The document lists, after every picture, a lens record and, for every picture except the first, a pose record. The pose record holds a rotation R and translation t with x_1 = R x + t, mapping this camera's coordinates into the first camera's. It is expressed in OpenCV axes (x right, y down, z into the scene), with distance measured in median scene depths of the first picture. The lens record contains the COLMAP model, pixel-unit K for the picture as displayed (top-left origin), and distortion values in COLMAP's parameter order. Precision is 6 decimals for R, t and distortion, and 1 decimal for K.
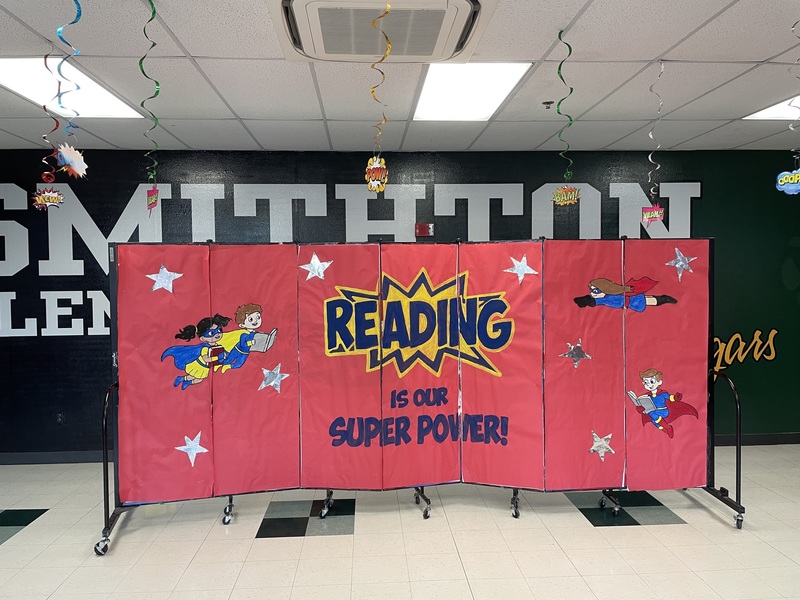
lens RADIAL K [[606.8, 0, 398.6], [0, 606.8, 304.0], [0, 0, 1]] dist [0.079865, -0.072950]
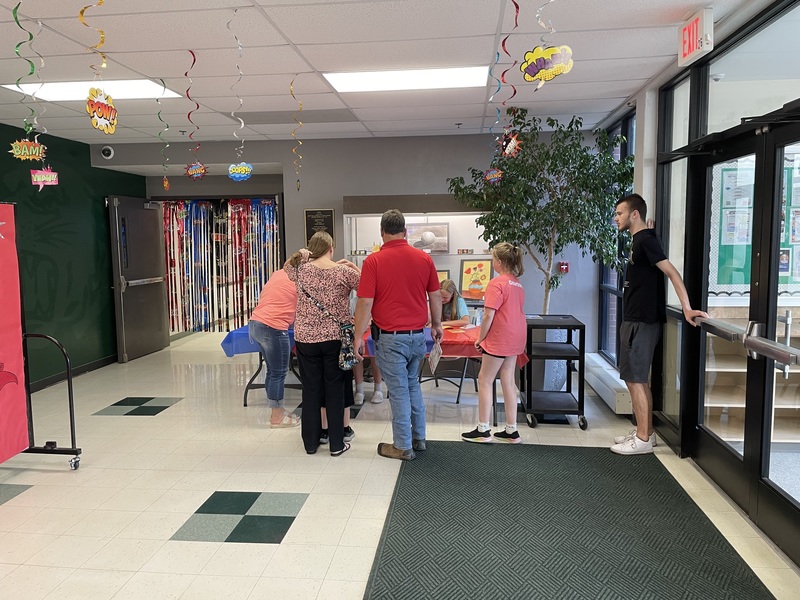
lens RADIAL K [[606.8, 0, 399.4], [0, 606.8, 294.5], [0, 0, 1]] dist [0.079865, -0.072950]
pose [[0.160879, -0.077445, 0.983931, -0.410293], [0.050334, 0.996263, 0.070186, 0.000755], [-0.985690, 0.038233, 0.164176, 0.225572]]
